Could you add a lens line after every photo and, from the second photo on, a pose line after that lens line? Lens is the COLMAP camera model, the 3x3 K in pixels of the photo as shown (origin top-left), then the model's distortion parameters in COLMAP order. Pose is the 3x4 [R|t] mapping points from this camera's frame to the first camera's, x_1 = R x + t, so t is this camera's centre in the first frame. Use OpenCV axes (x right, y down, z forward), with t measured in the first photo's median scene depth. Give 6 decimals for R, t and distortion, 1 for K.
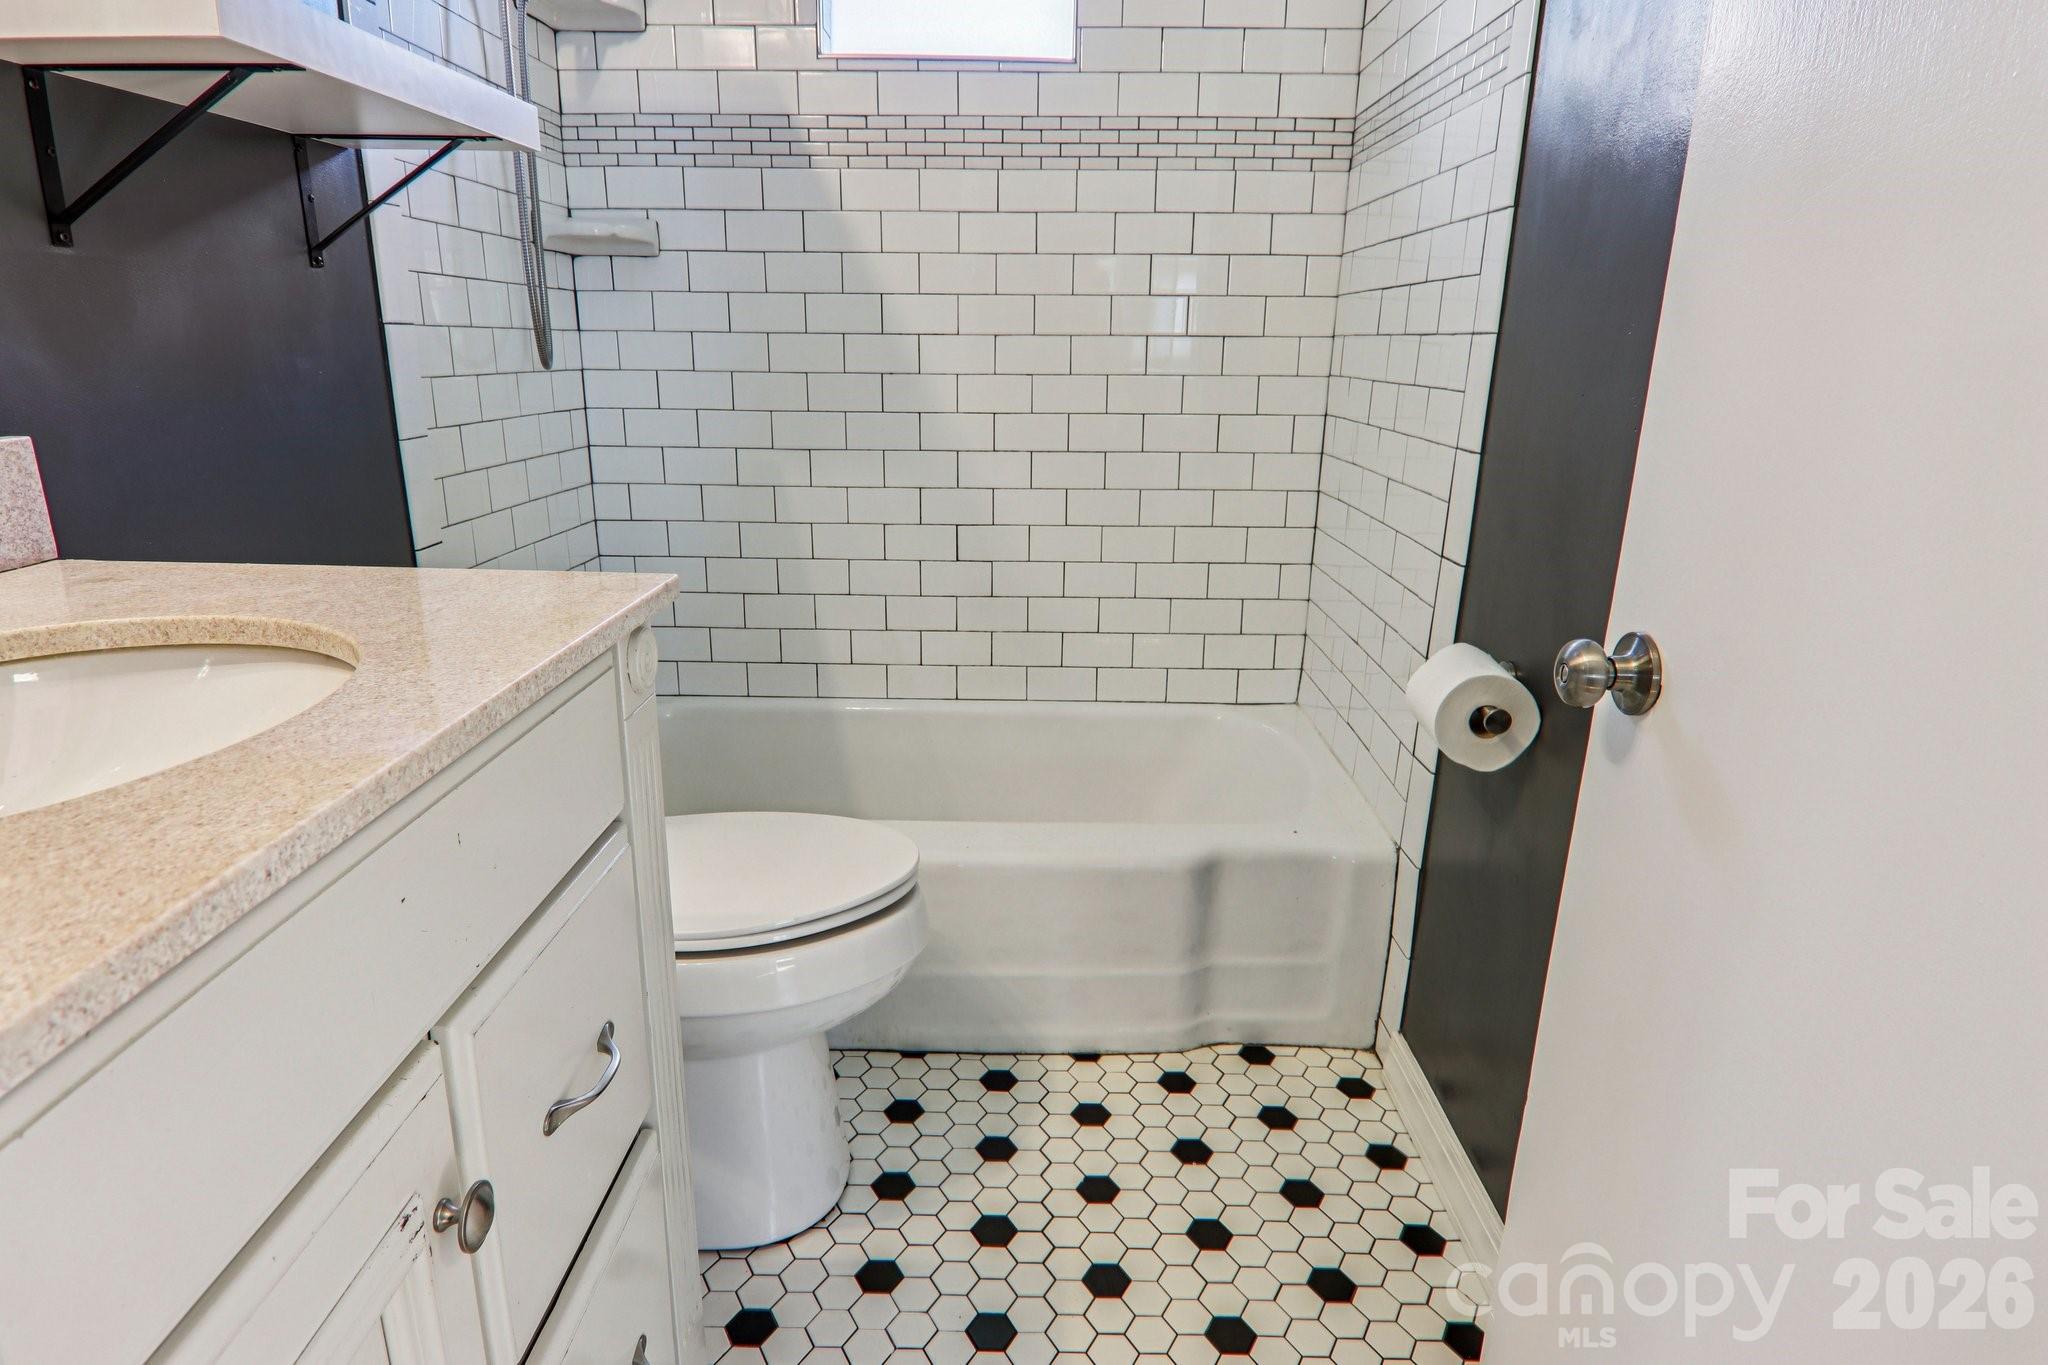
lens RADIAL K [[1170.1, 0, 1028.8], [0, 1170.1, 675.1], [0, 0, 1]] dist [0.006908, -0.014040]
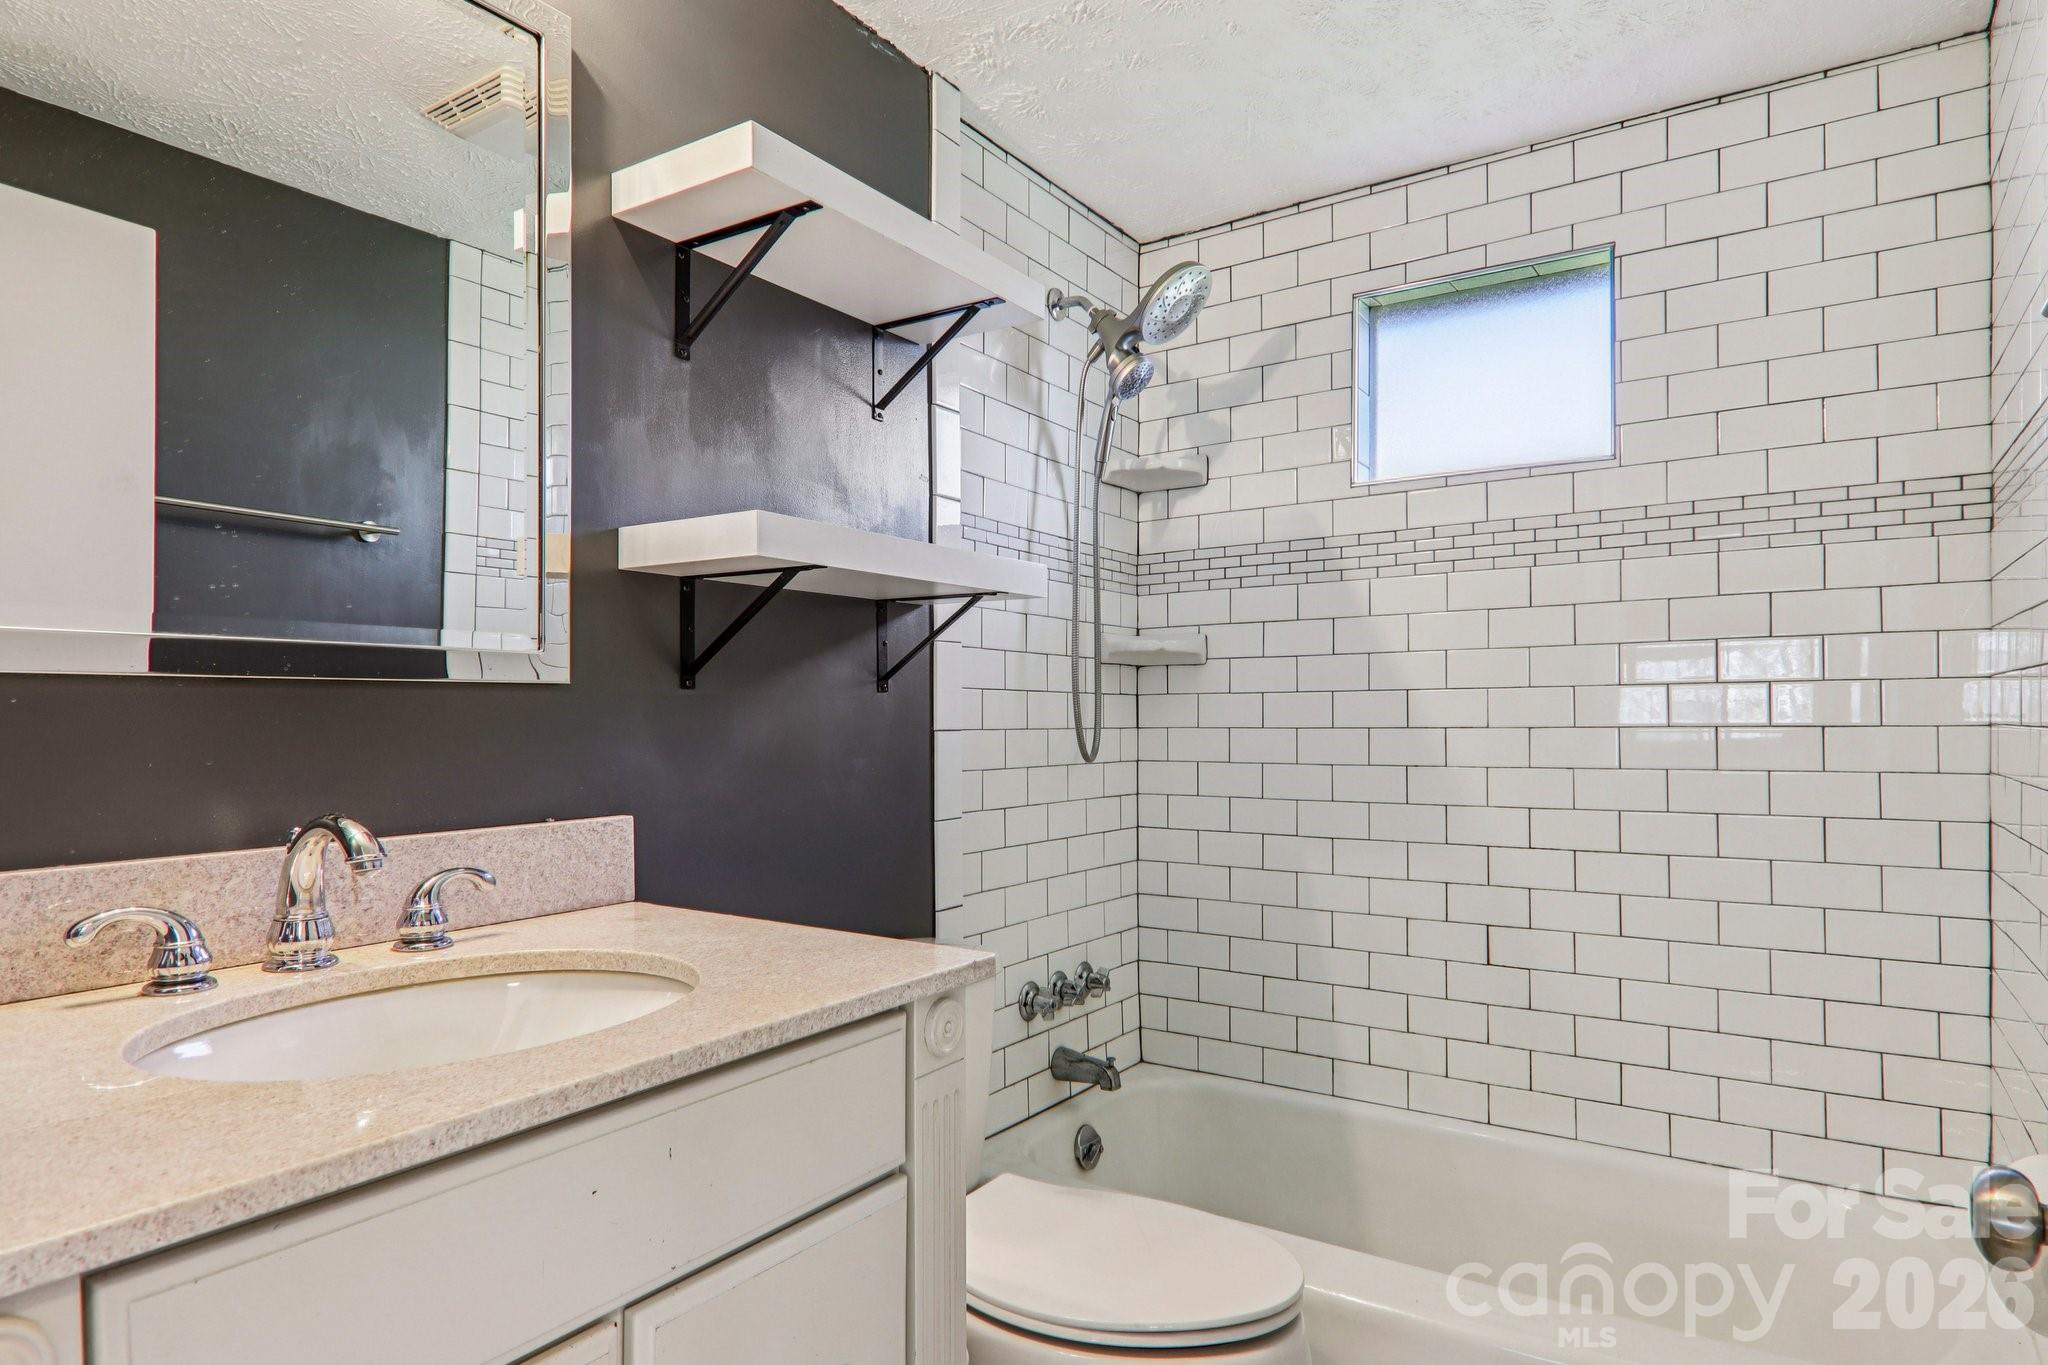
lens RADIAL K [[1170.1, 0, 1028.7], [0, 1170.1, 700.8], [0, 0, 1]] dist [0.006908, -0.014040]
pose [[0.833641, -0.022629, -0.551842, 0.164643], [-0.138411, 0.958716, -0.248406, -0.020293], [0.534681, 0.283462, 0.796094, 0.021886]]
